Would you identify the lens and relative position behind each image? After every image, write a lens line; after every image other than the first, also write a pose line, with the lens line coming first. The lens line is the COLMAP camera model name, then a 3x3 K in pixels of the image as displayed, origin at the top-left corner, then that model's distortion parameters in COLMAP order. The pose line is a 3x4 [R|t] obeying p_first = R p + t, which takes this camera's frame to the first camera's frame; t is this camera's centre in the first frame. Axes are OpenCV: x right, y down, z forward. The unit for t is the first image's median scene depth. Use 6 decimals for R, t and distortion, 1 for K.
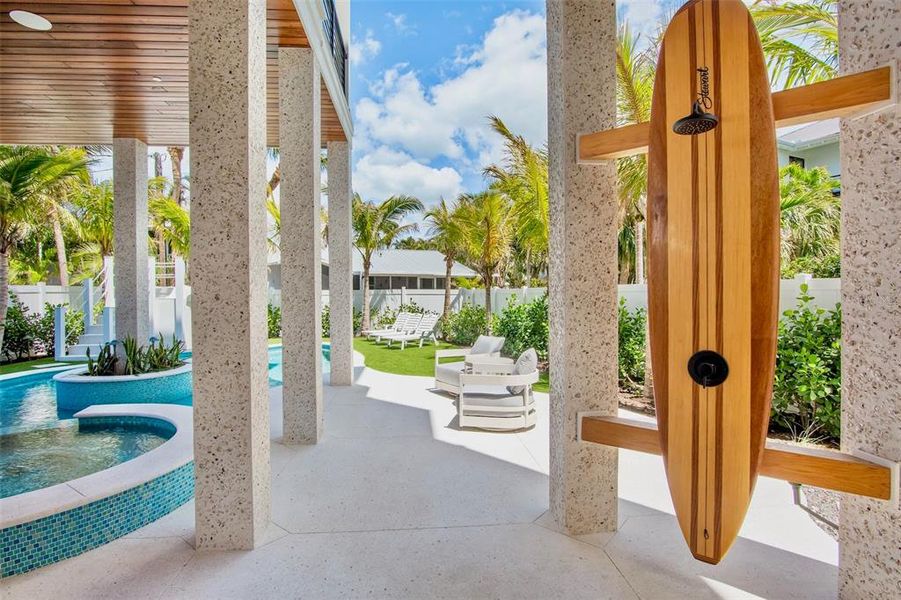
lens RADIAL K [[445.0, 0, 448.1], [0, 445.0, 302.5], [0, 0, 1]] dist [-0.020200, -0.000502]
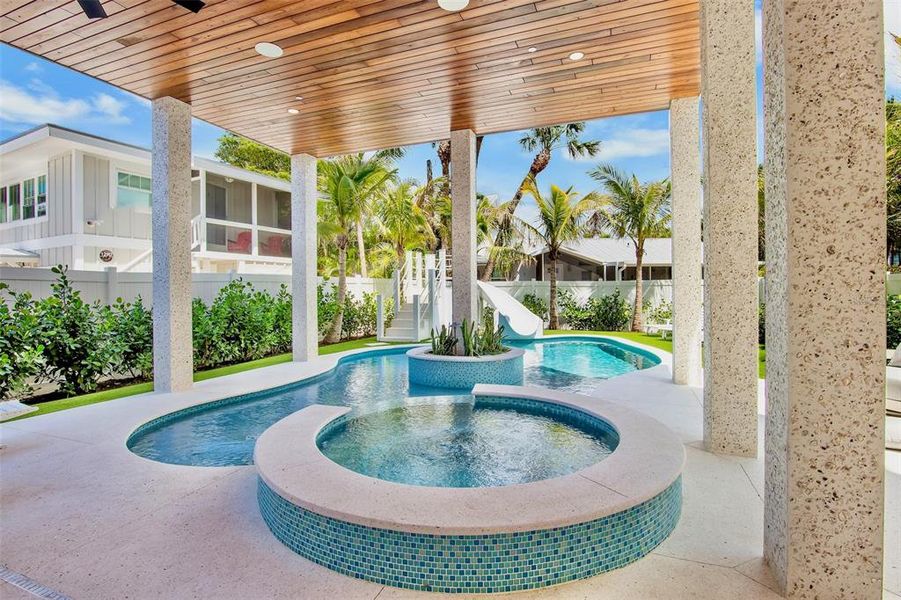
lens RADIAL K [[446.9, 0, 450.6], [0, 446.9, 301.2], [0, 0, 1]] dist [-0.018420, -0.000458]
pose [[0.894636, 0.011655, -0.446644, -0.745460], [-0.009512, 0.999930, 0.007039, 0.069890], [0.446695, -0.002049, 0.894684, 0.097653]]
